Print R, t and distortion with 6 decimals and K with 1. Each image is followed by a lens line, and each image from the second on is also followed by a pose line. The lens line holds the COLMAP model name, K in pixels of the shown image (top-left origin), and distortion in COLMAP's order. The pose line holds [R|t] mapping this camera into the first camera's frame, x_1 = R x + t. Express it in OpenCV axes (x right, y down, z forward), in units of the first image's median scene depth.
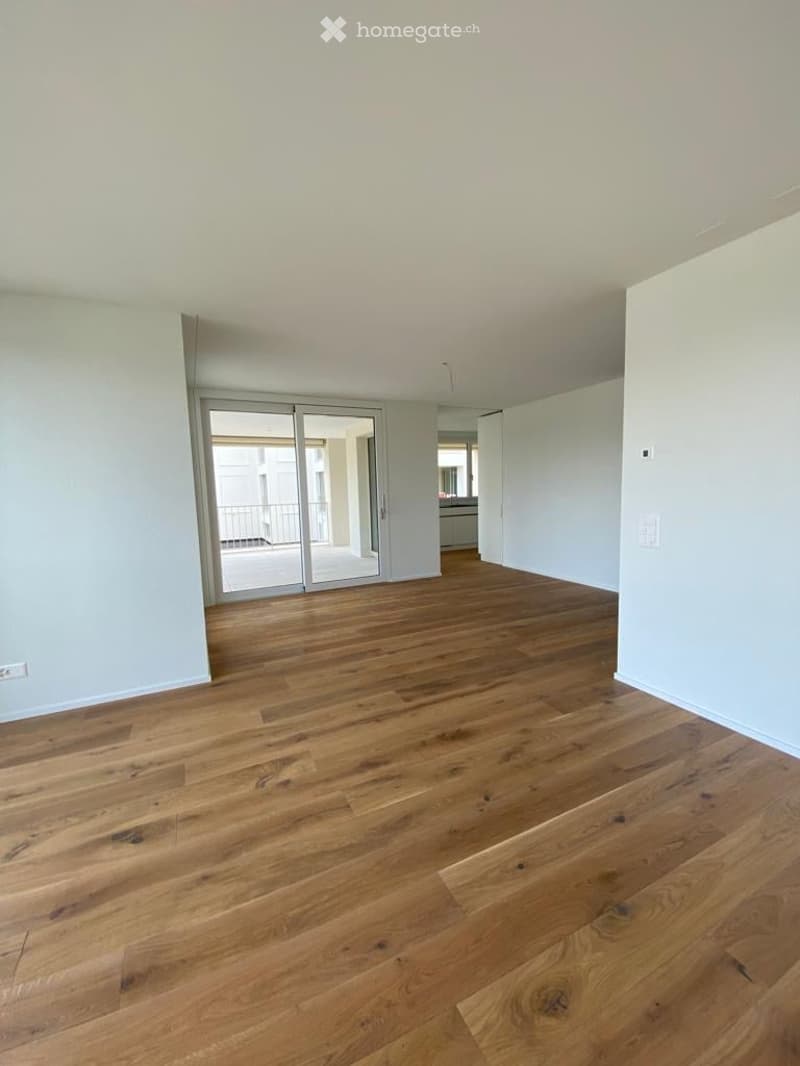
lens RADIAL K [[432.1, 0, 400.0], [0, 432.1, 533.0], [0, 0, 1]] dist [0.000115, 0.000124]
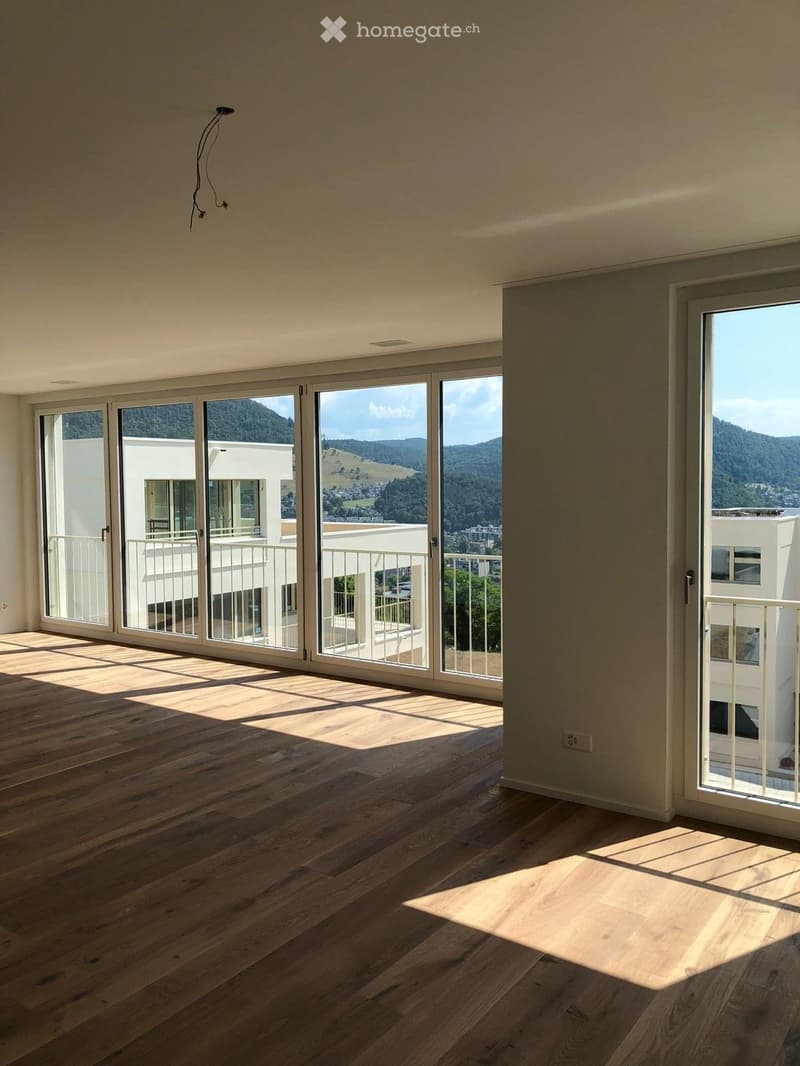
lens RADIAL K [[875.6, 0, 400.0], [0, 875.6, 533.0], [0, 0, 1]] dist [0.002803, 0.001699]
pose [[-0.872999, 0.061622, -0.483814, 0.437260], [-0.021328, 0.986214, 0.164096, -0.346594], [0.487256, 0.153574, -0.859649, 2.374494]]
